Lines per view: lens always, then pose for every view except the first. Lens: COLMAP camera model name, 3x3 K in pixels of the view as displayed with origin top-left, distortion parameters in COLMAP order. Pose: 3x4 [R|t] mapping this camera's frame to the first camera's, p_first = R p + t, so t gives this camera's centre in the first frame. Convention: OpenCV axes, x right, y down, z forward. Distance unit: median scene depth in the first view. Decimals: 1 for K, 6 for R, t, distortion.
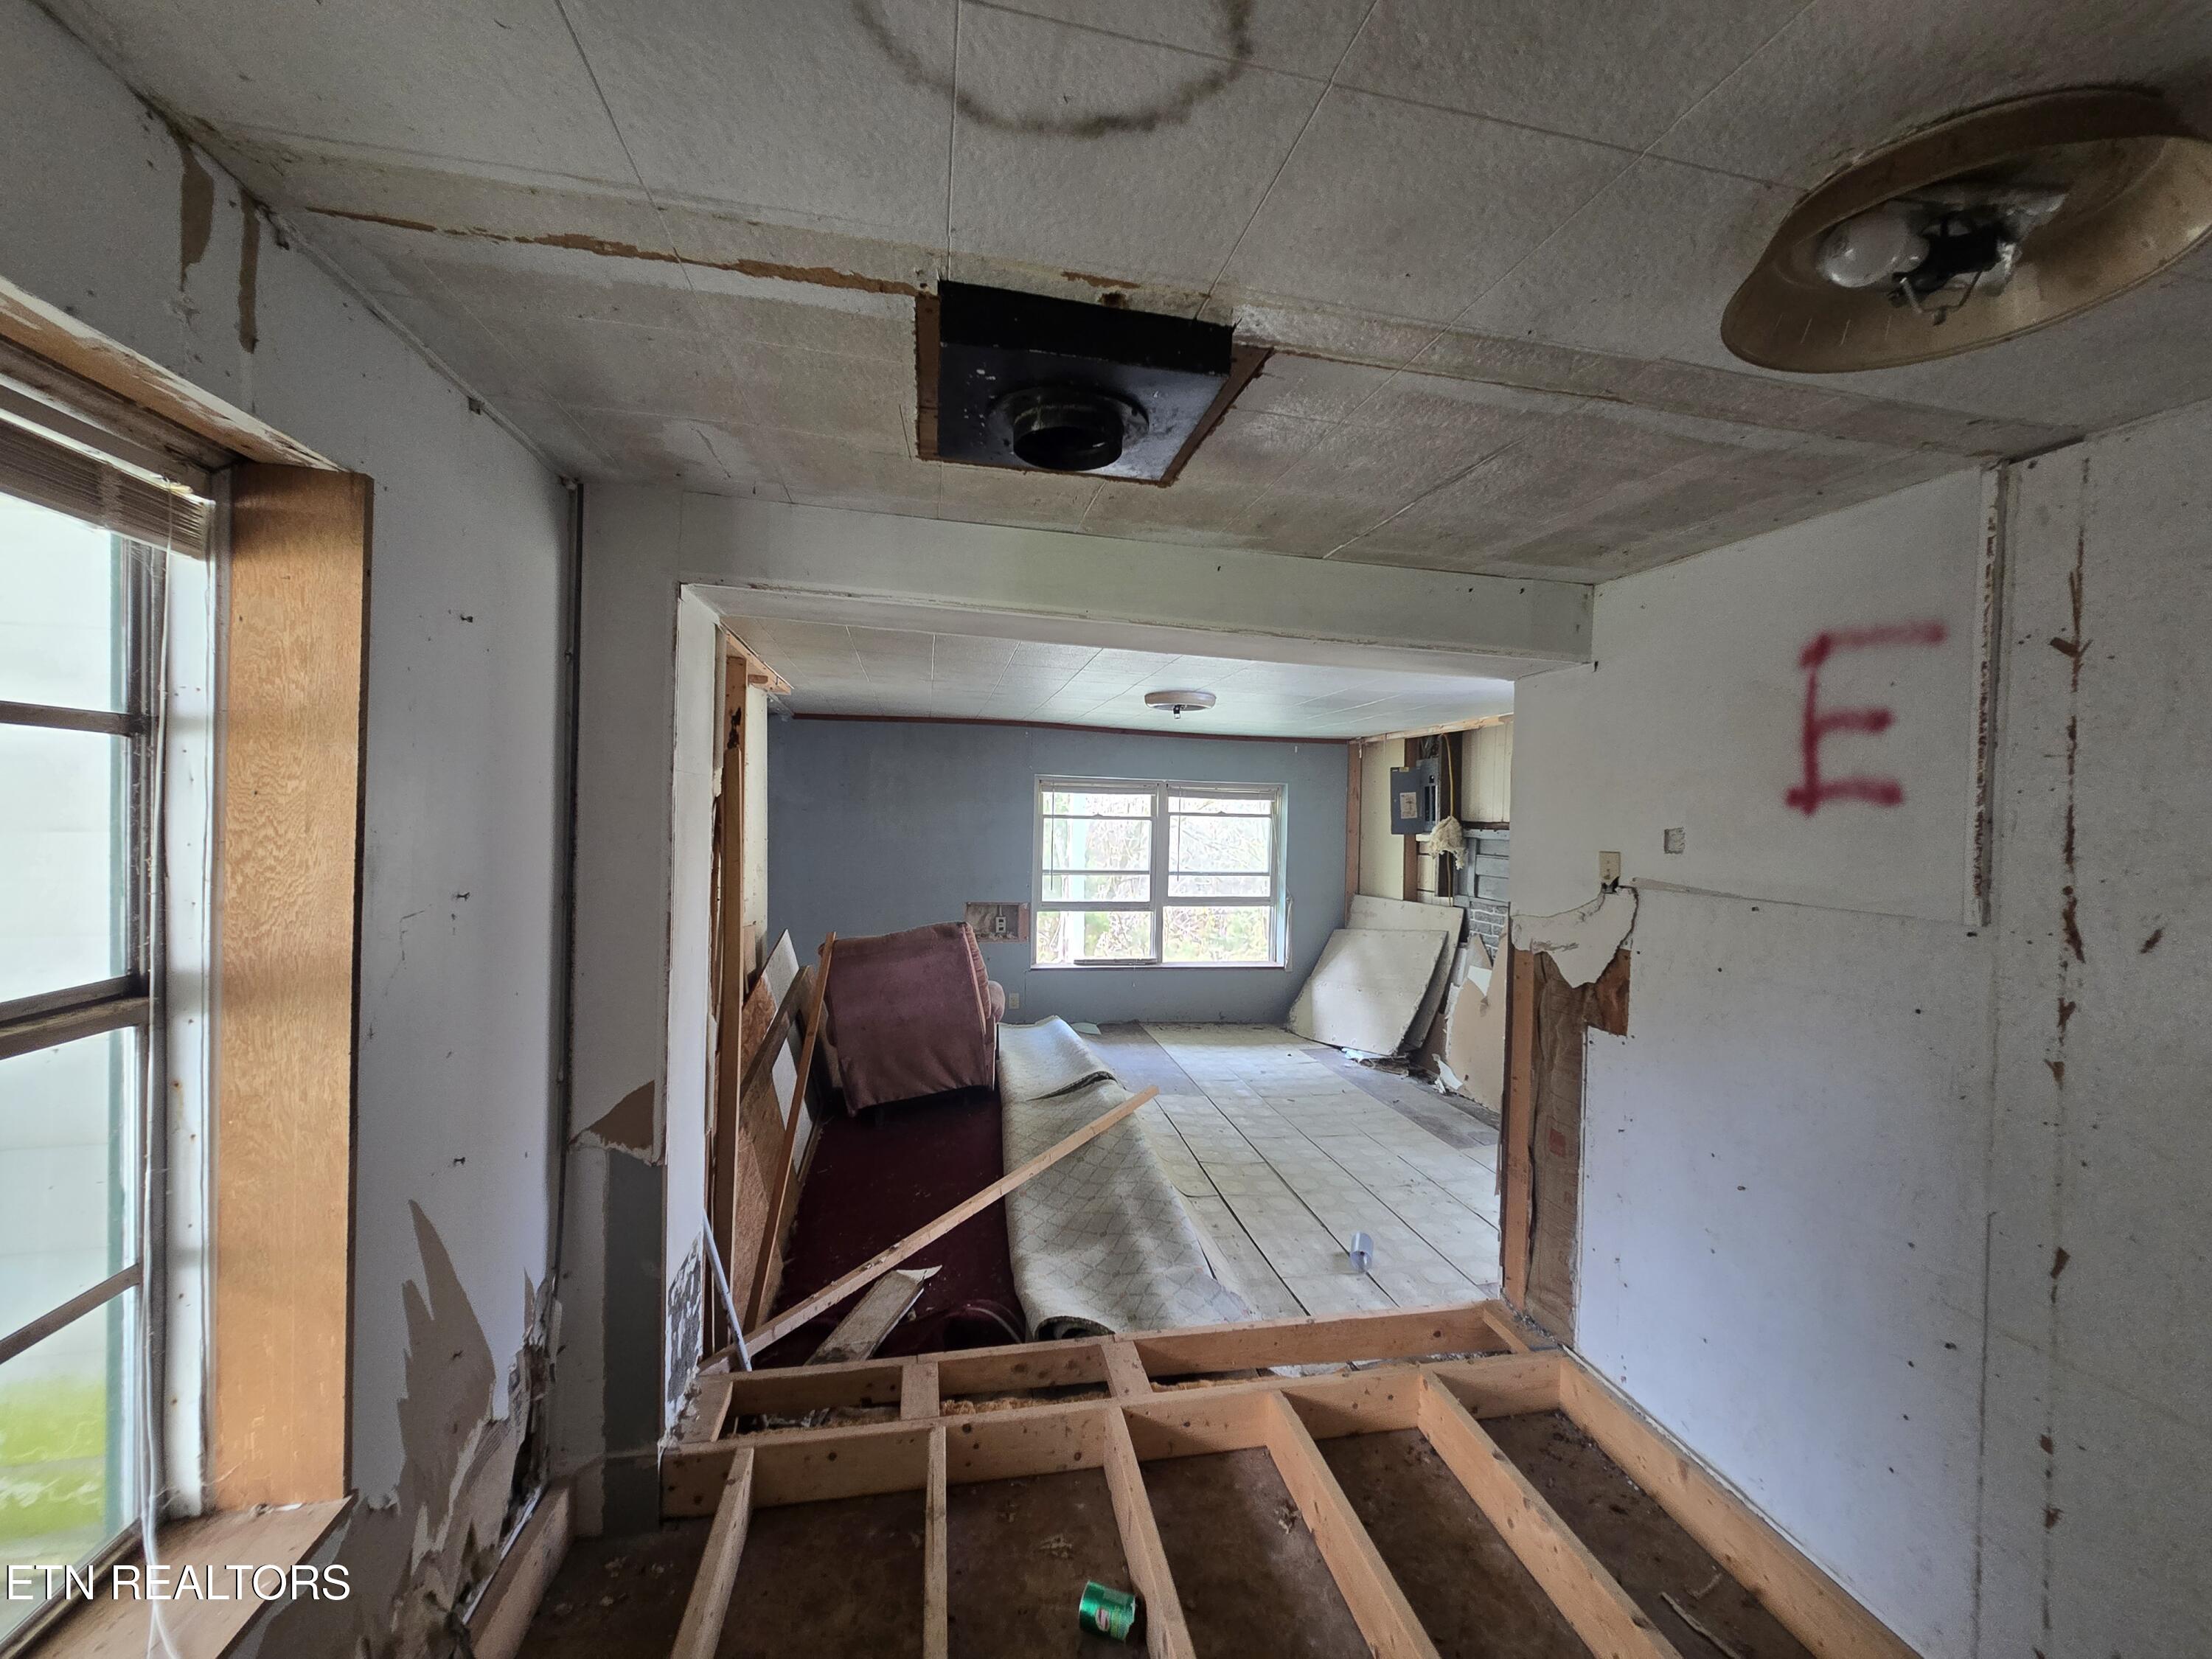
lens RADIAL K [[900.9, 0, 1110.4], [0, 900.9, 824.9], [0, 0, 1]] dist [-0.004181, 0.002256]
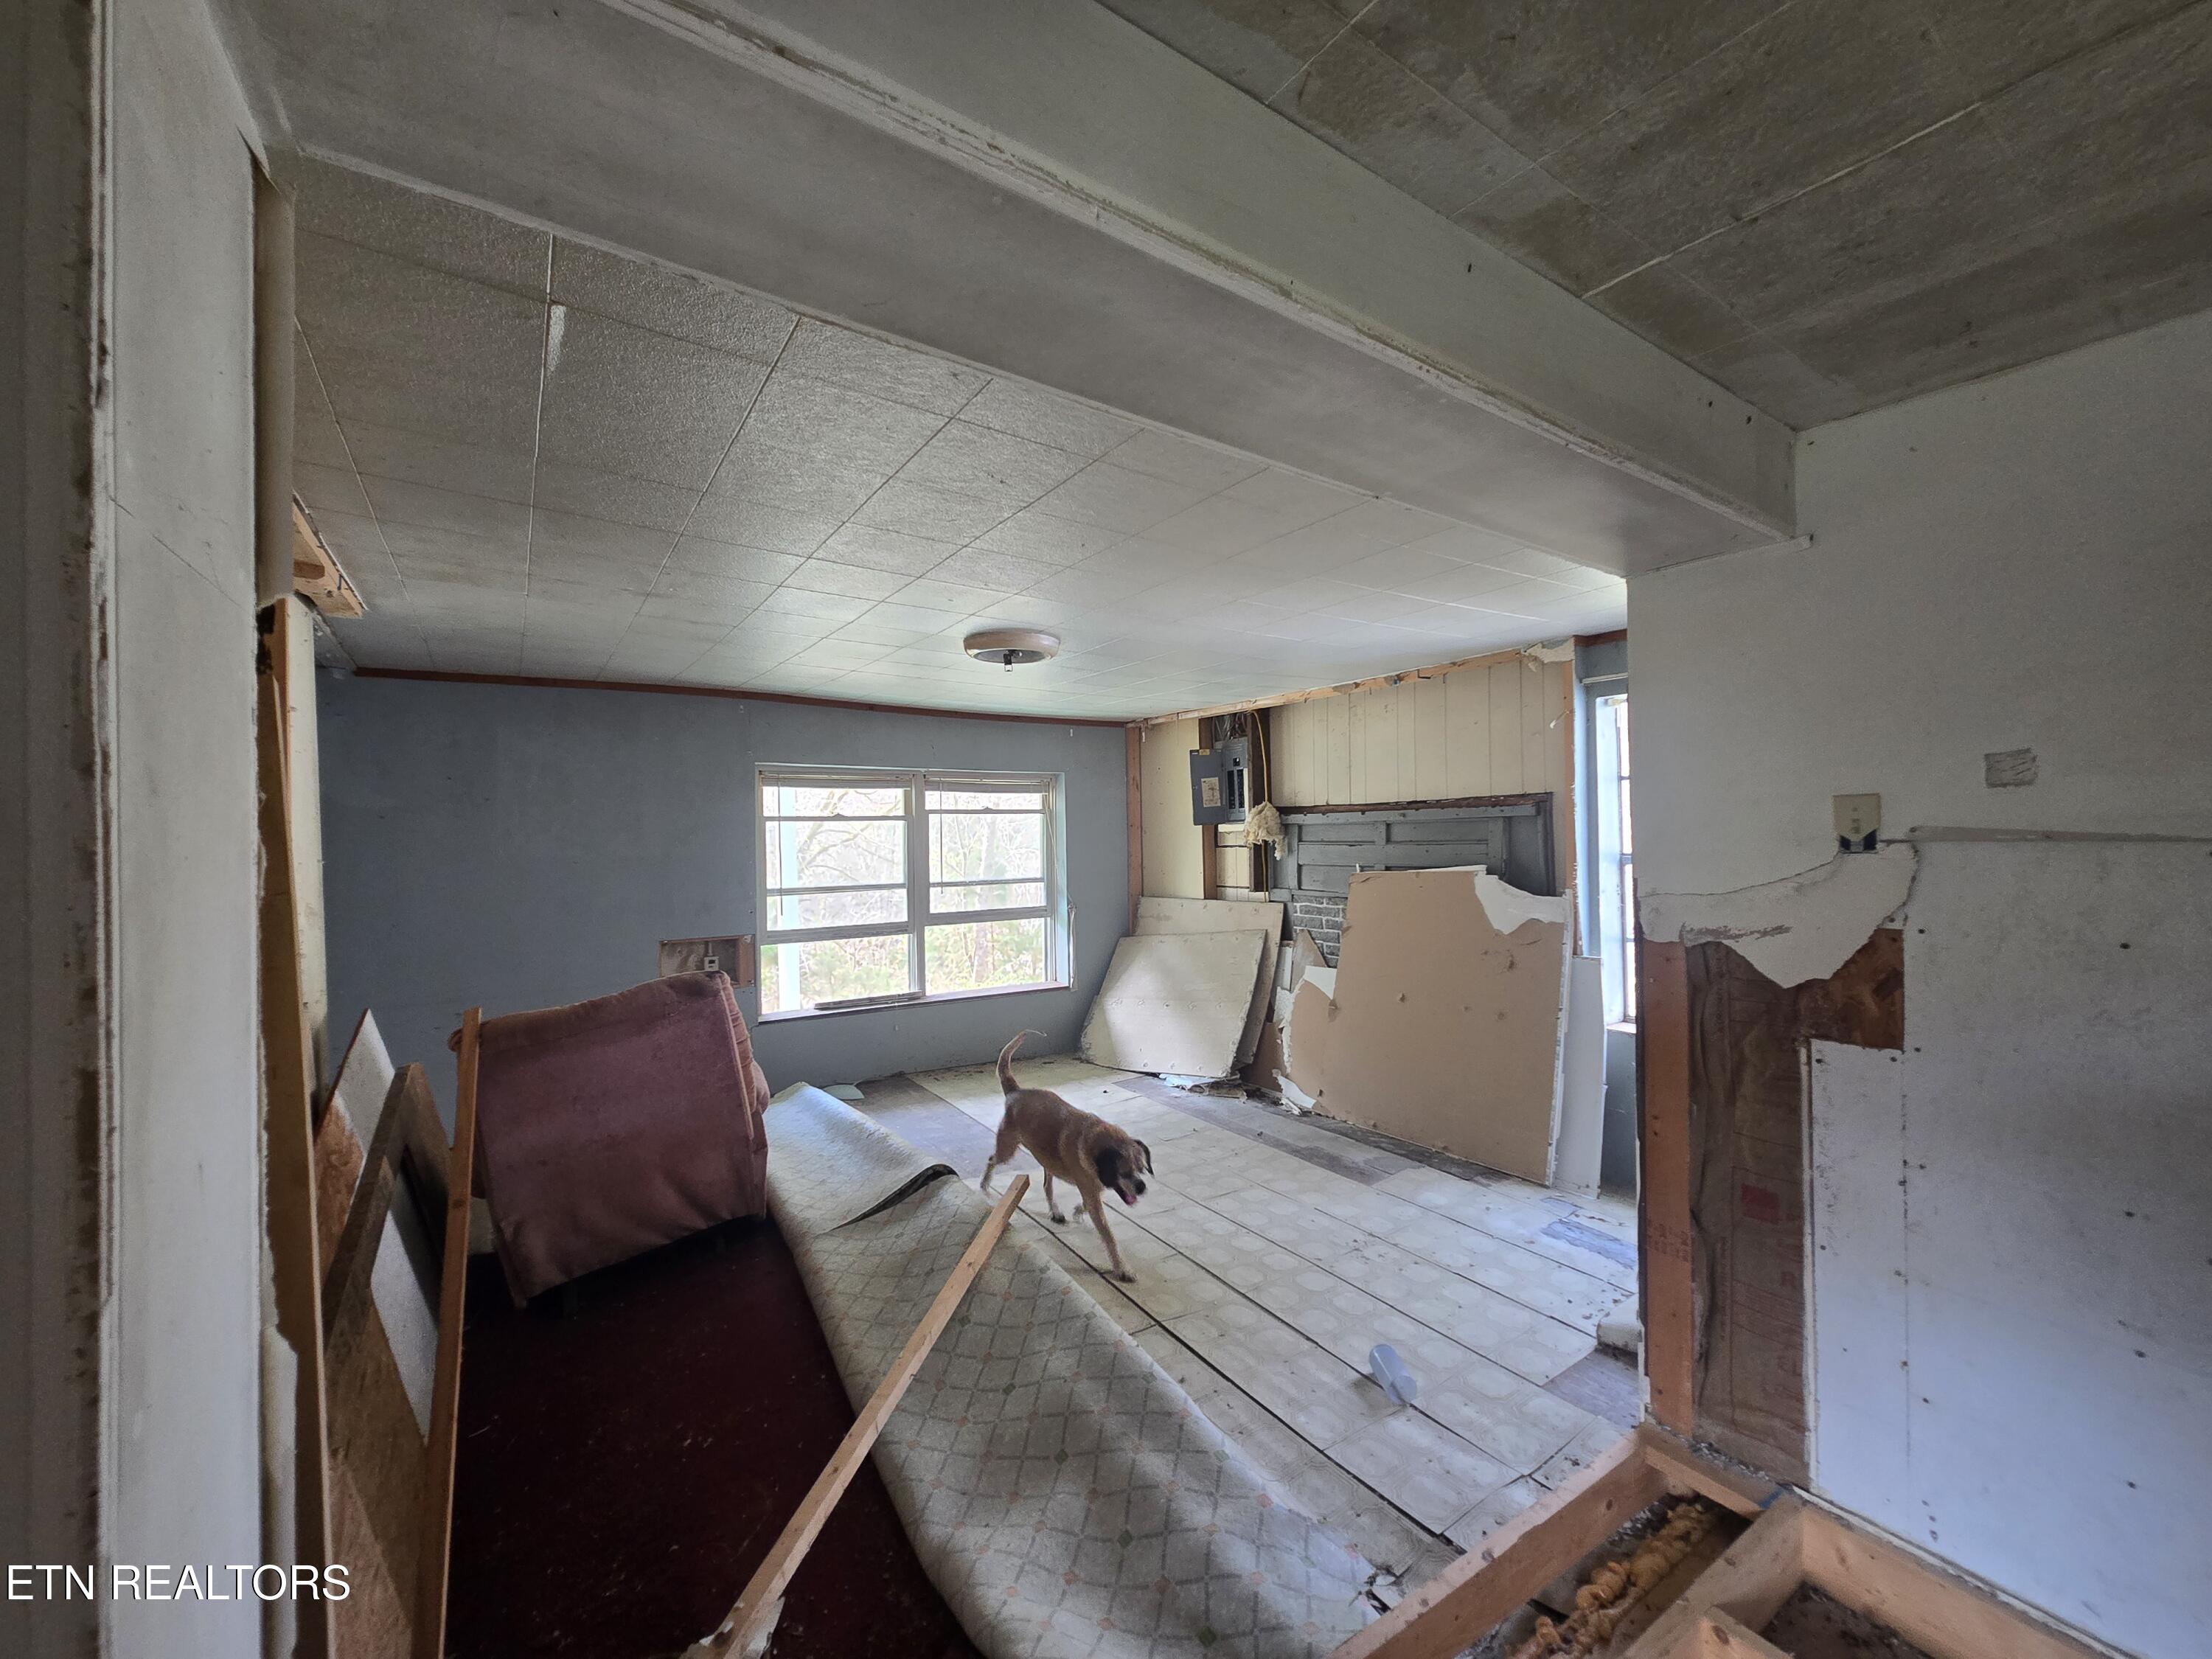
lens RADIAL K [[900.9, 0, 1105.3], [0, 900.9, 828.6], [0, 0, 1]] dist [-0.004181, 0.002256]
pose [[0.926179, -0.034300, 0.375520, -0.139483], [0.038549, 0.999249, -0.003804, 0.018706], [-0.375108, 0.017999, 0.926806, 0.288023]]
